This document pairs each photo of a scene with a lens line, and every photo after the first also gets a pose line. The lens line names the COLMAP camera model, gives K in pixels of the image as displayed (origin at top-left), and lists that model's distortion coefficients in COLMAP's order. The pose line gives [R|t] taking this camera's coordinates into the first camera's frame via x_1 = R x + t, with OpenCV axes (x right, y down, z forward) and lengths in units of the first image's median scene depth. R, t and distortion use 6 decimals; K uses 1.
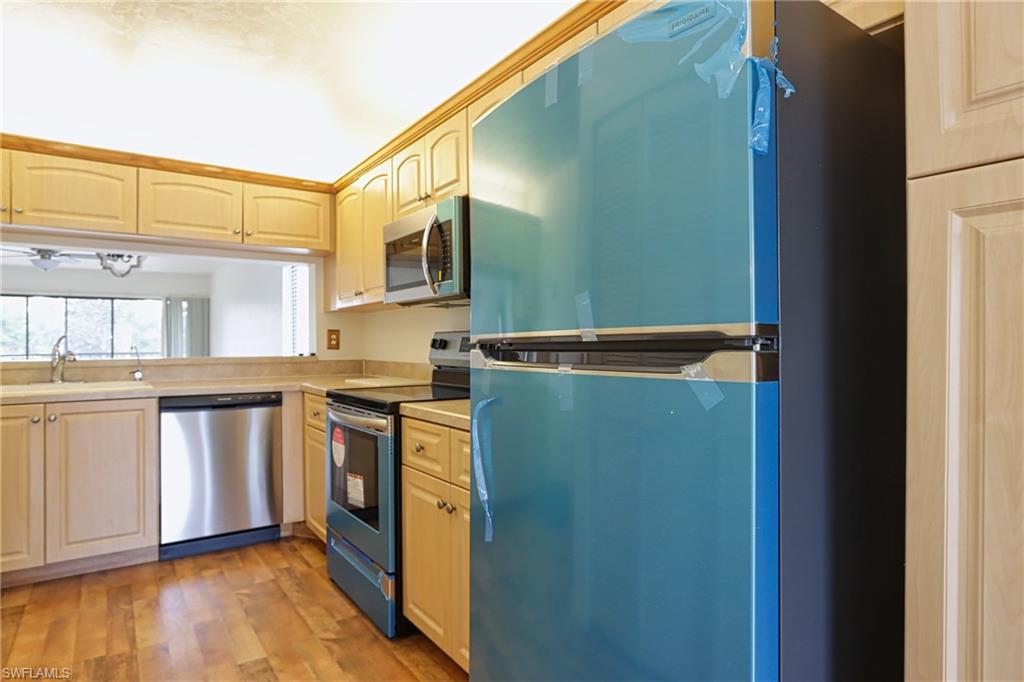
lens RADIAL K [[578.9, 0, 512.4], [0, 578.9, 342.8], [0, 0, 1]] dist [0.002555, 0.000211]
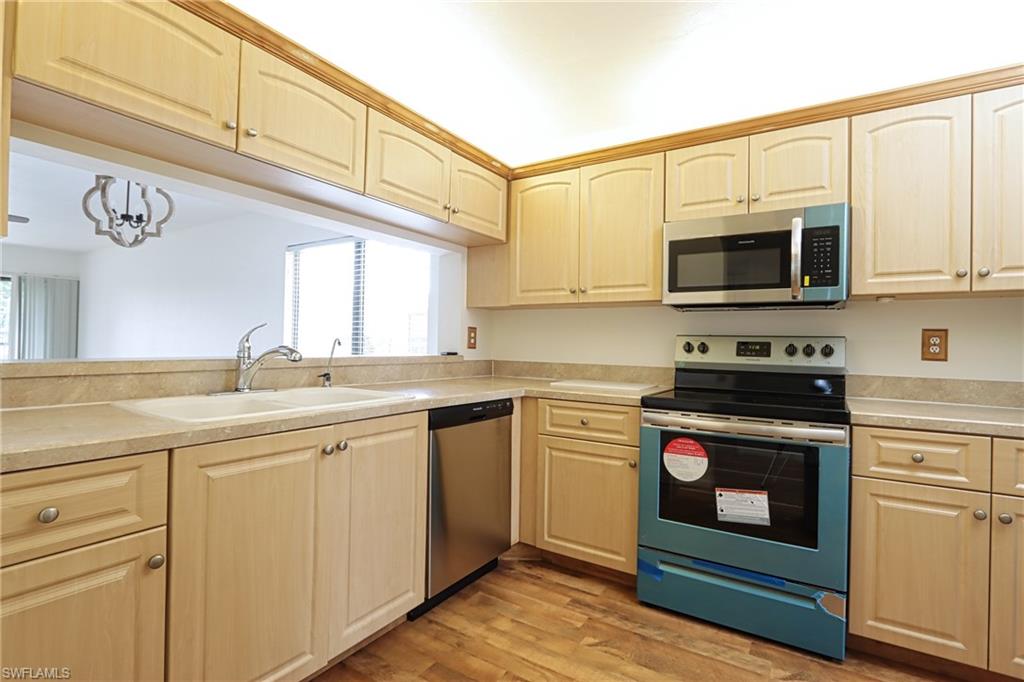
lens RADIAL K [[487.8, 0, 513.1], [0, 487.8, 343.9], [0, 0, 1]] dist [-0.010486, 0.000533]
pose [[0.920432, 0.023483, 0.390197, -0.764365], [-0.024334, 0.999700, -0.002762, 0.006090], [-0.390144, -0.006953, 0.920727, 0.362912]]
